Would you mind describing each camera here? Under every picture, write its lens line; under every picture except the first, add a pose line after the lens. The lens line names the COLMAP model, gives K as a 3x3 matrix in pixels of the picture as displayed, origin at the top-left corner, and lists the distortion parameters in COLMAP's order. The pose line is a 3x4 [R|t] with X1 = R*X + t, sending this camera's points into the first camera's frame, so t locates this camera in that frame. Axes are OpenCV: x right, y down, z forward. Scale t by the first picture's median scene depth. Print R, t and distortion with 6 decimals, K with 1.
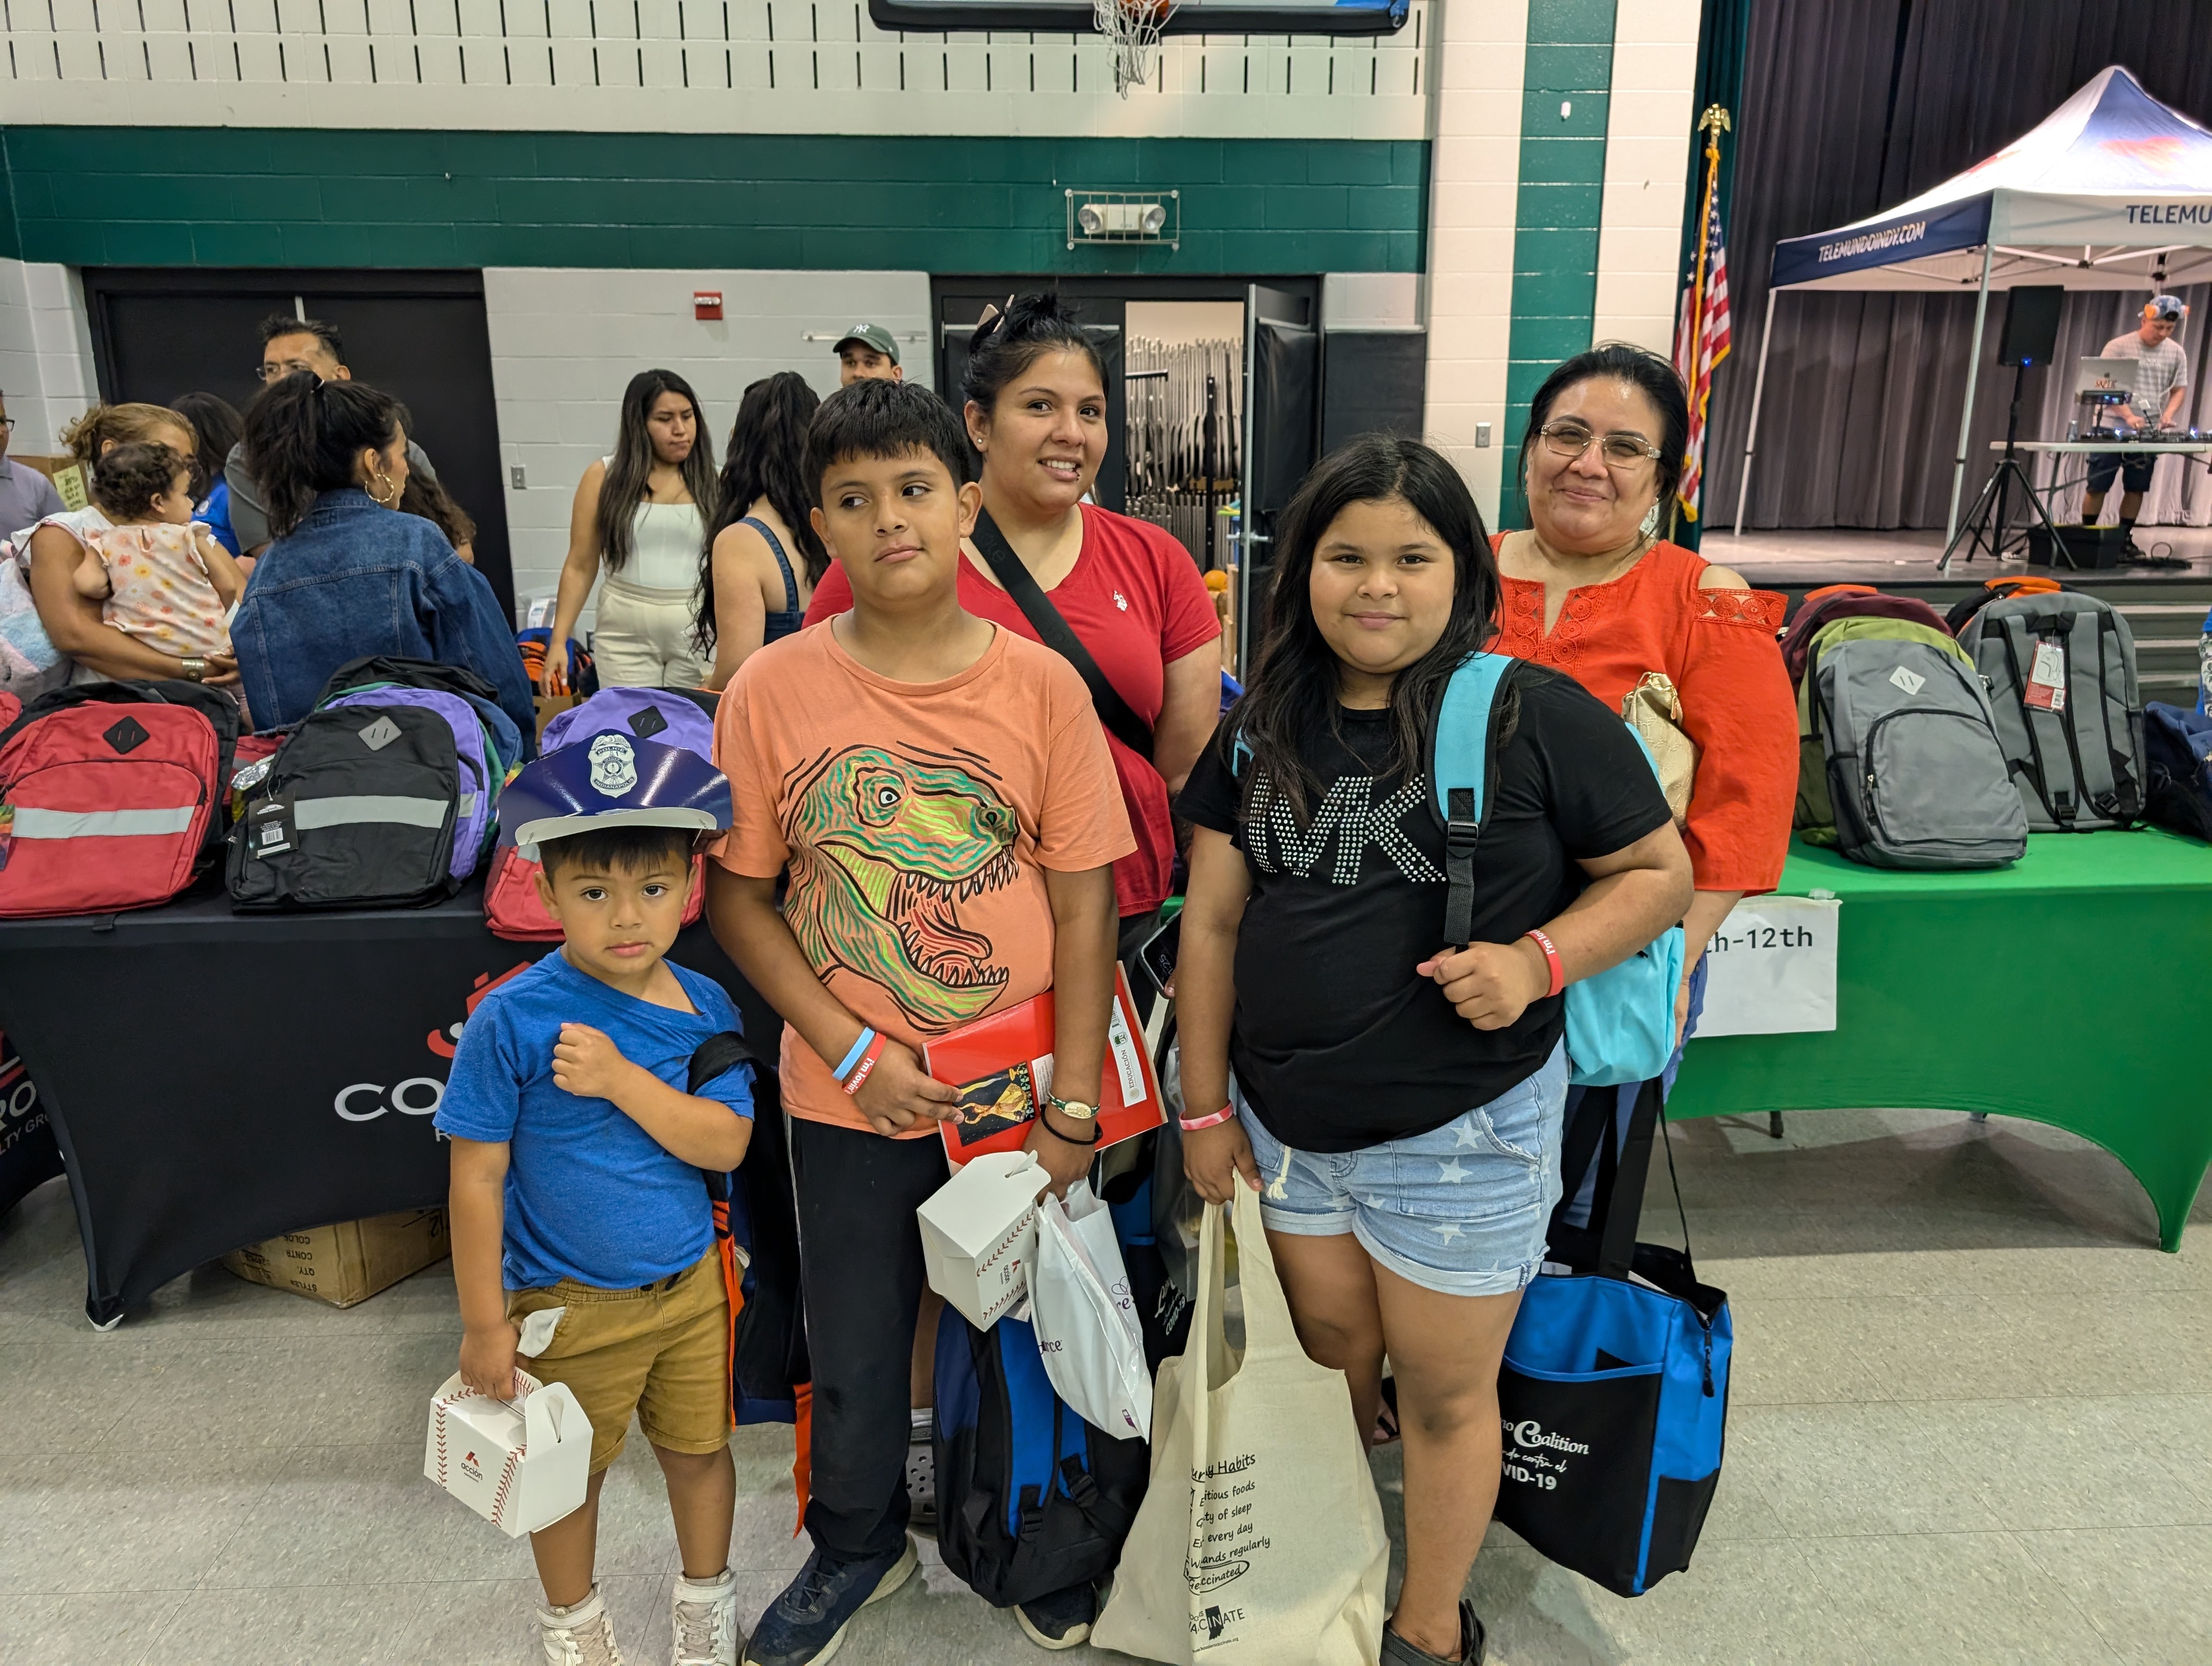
lens RADIAL K [[1579.6, 0, 1106.0], [0, 1579.6, 833.0], [0, 0, 1]] dist [0.008215, 0.000035]
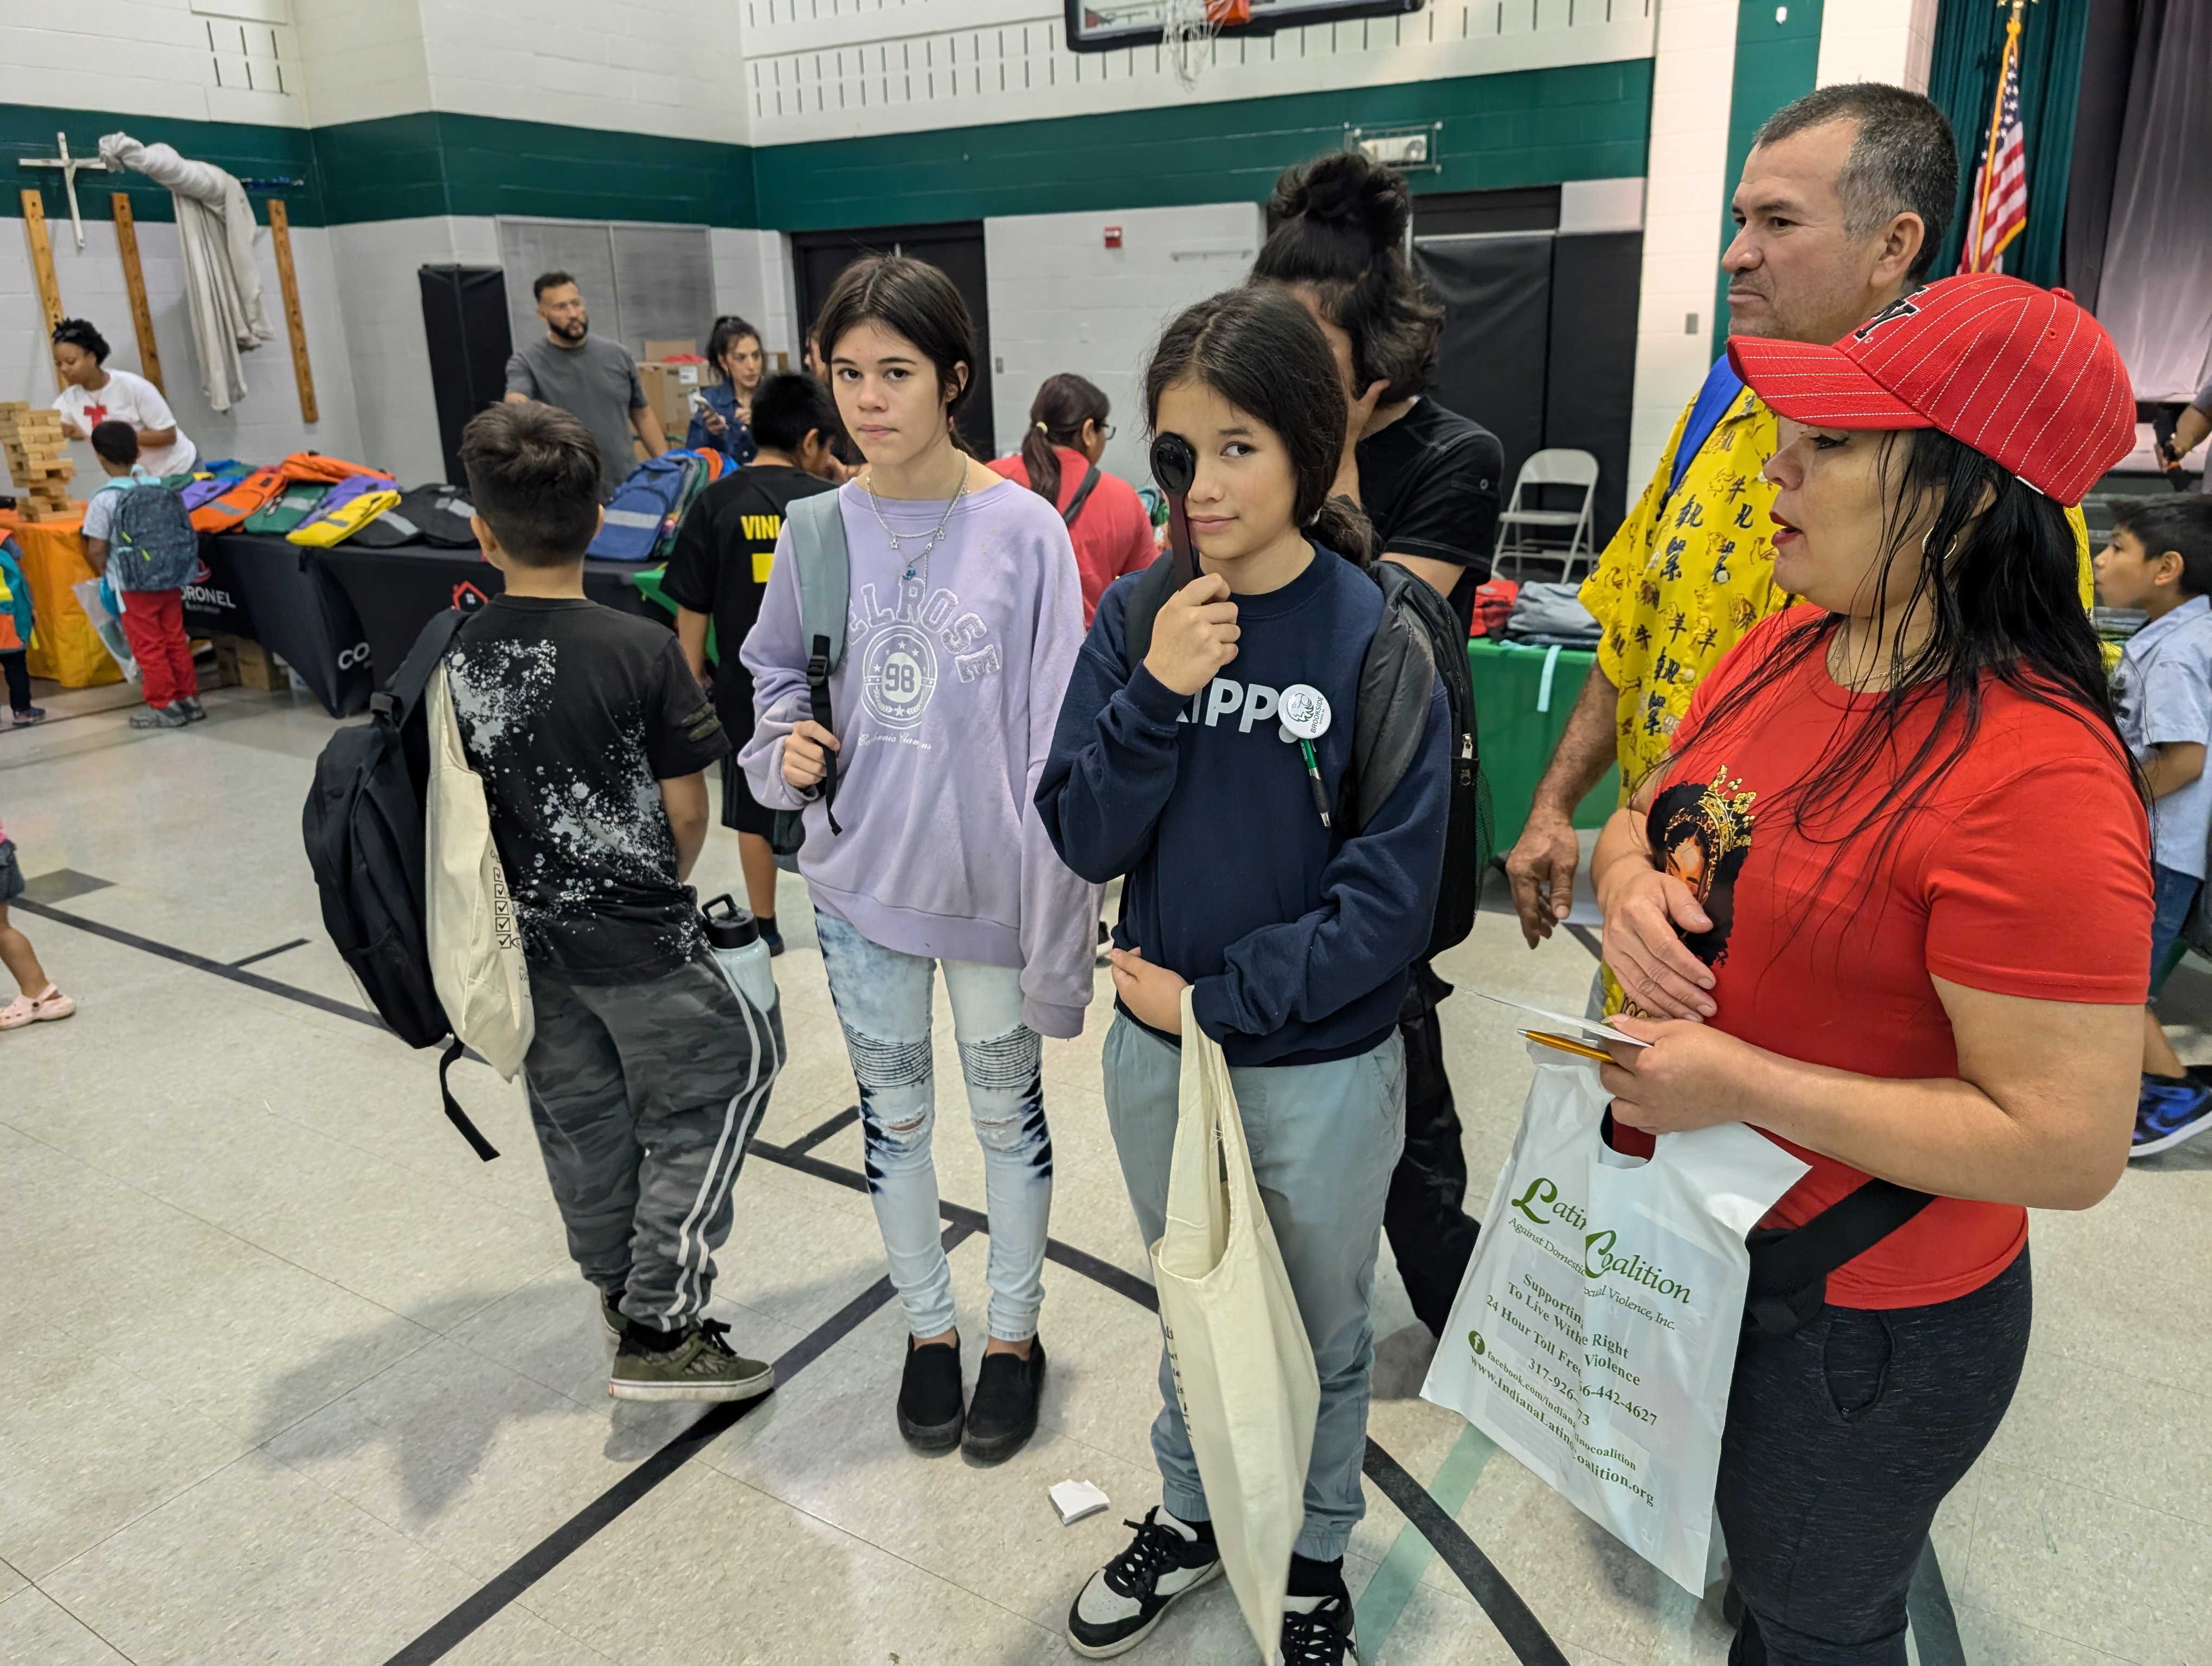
lens RADIAL K [[1535.5, 0, 1154.0], [0, 1535.5, 753.5], [0, 0, 1]] dist [0.009651, -0.001666]
pose [[0.825933, 0.139942, -0.546123, 0.530369], [-0.116725, 0.990160, 0.077194, 0.007832], [0.551552, -0.000010, 0.834141, -0.099405]]
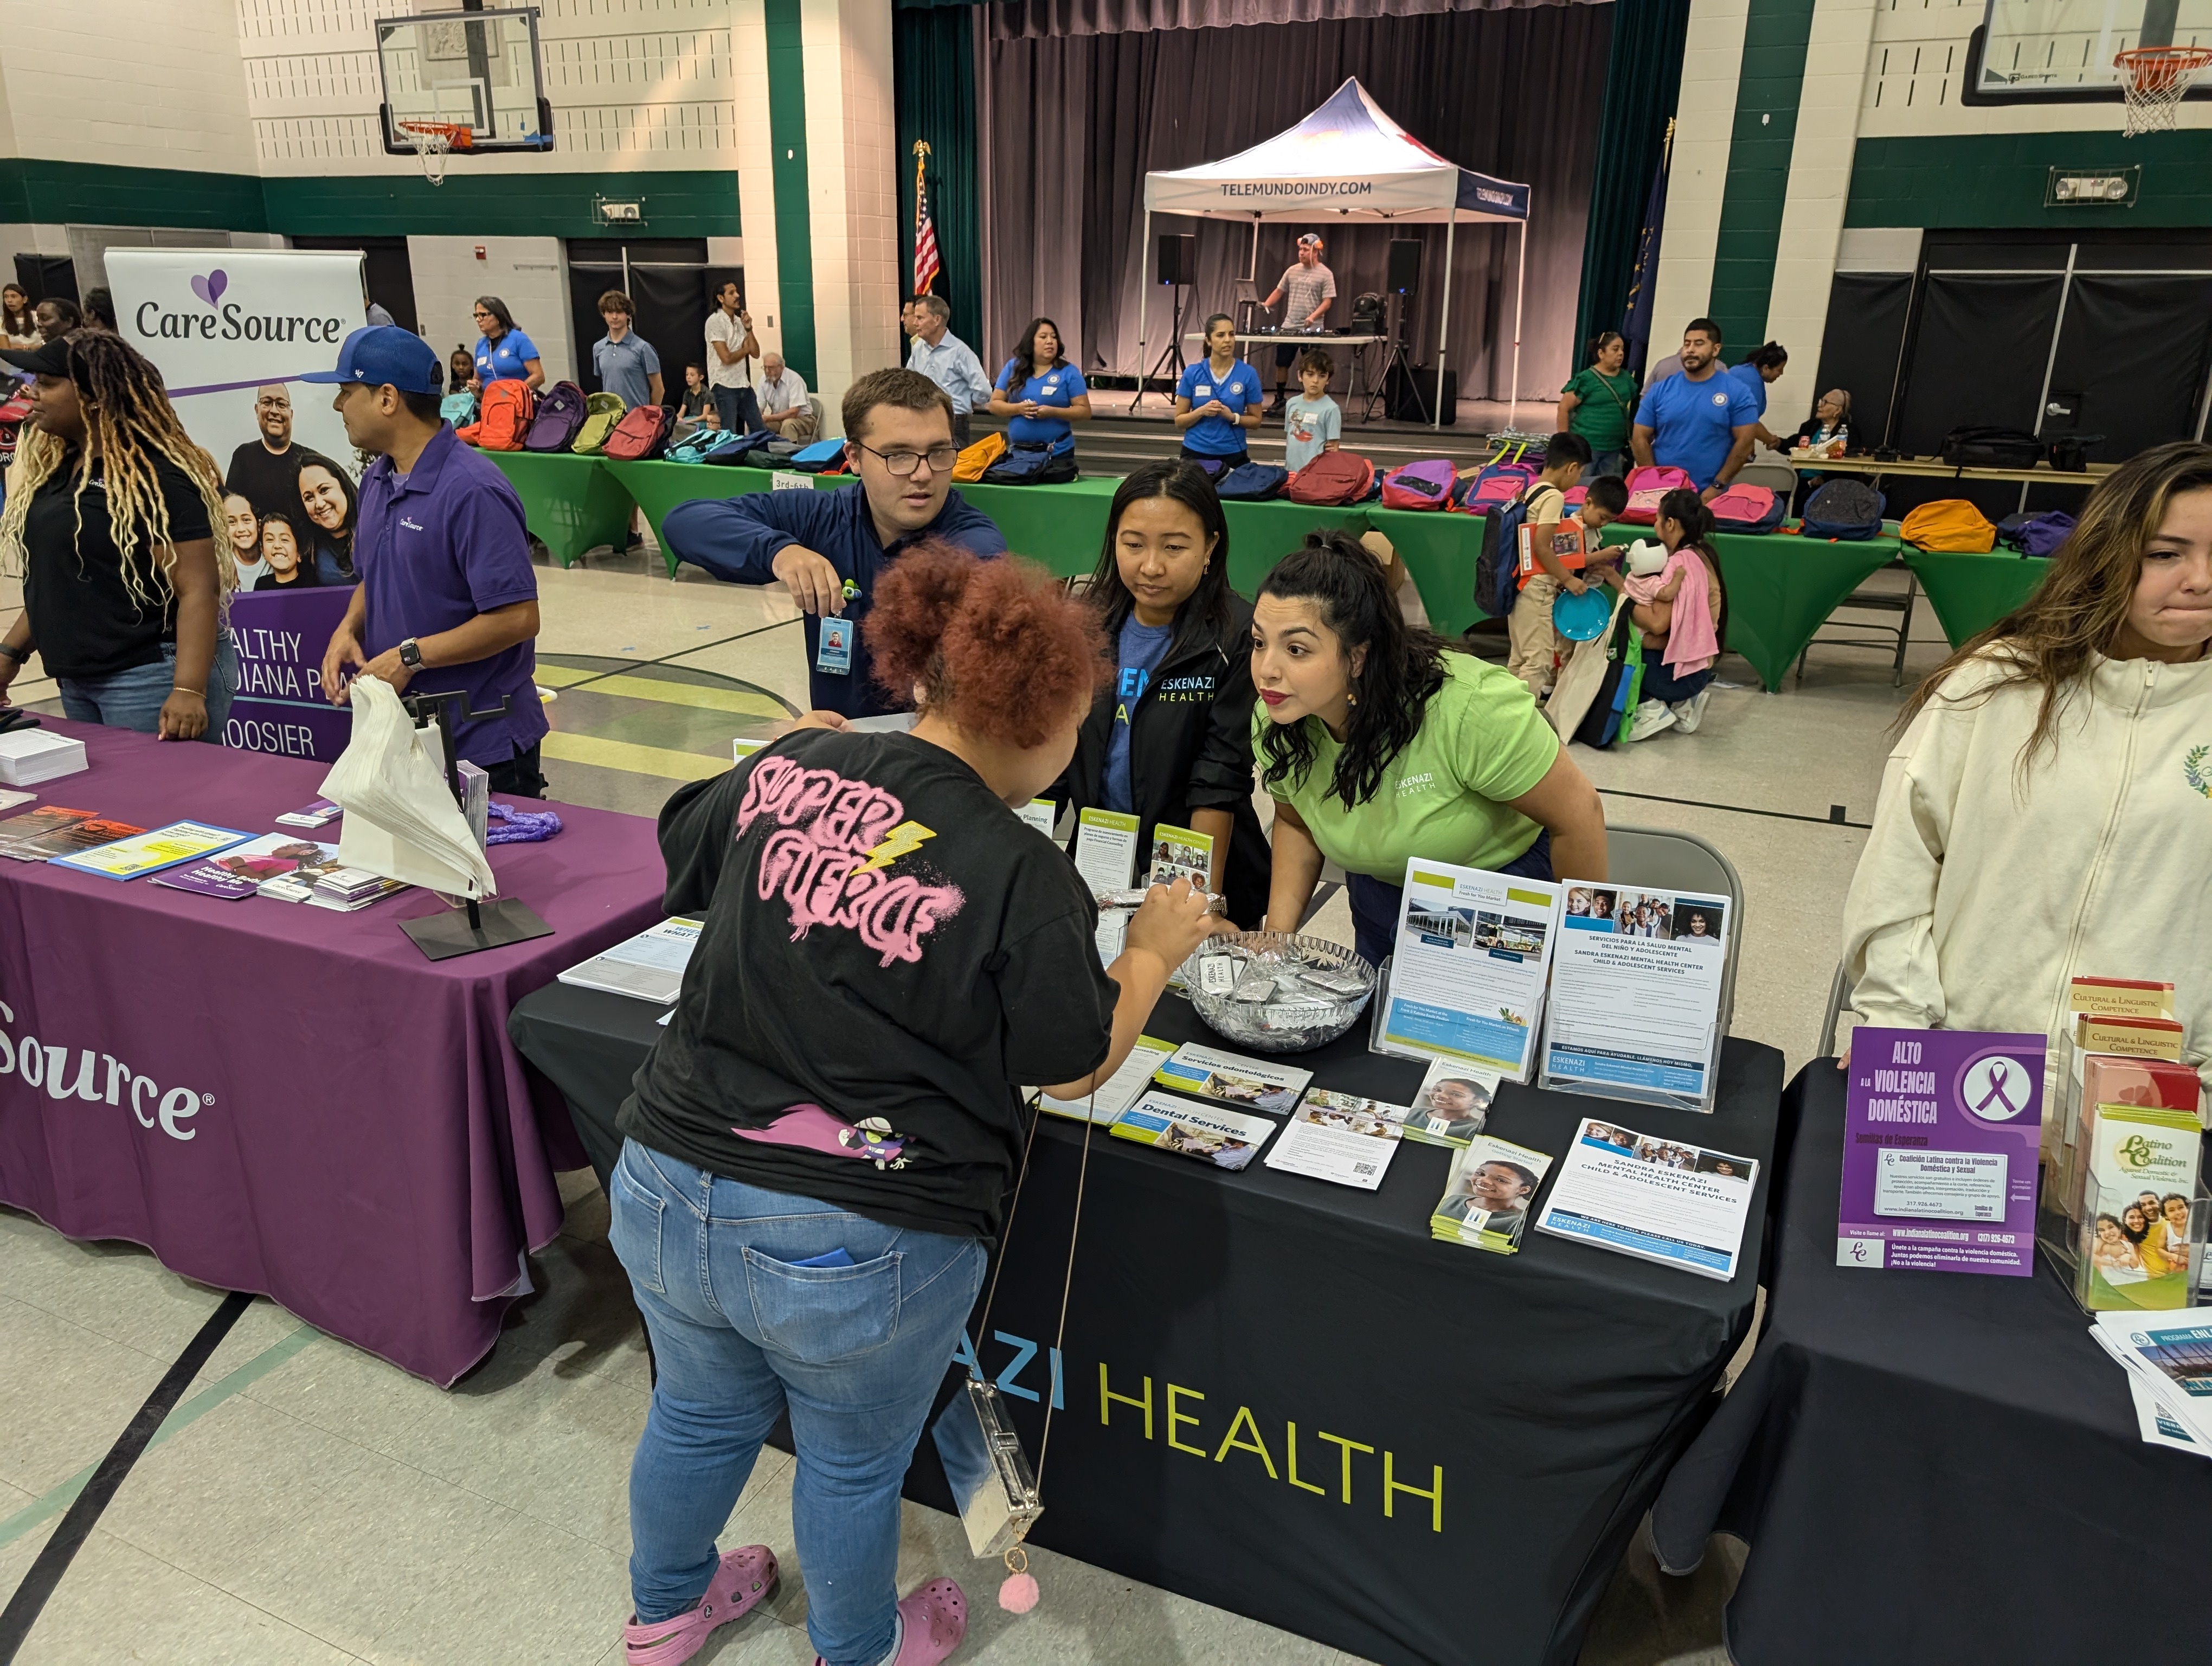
lens RADIAL K [[1579.6, 0, 1106.0], [0, 1579.6, 833.0], [0, 0, 1]] dist [0.008215, 0.000035]
pose [[0.875633, 0.171761, -0.451403, 1.531424], [-0.133121, 0.984254, 0.116285, 0.088479], [0.464268, -0.041731, 0.884711, -0.552201]]
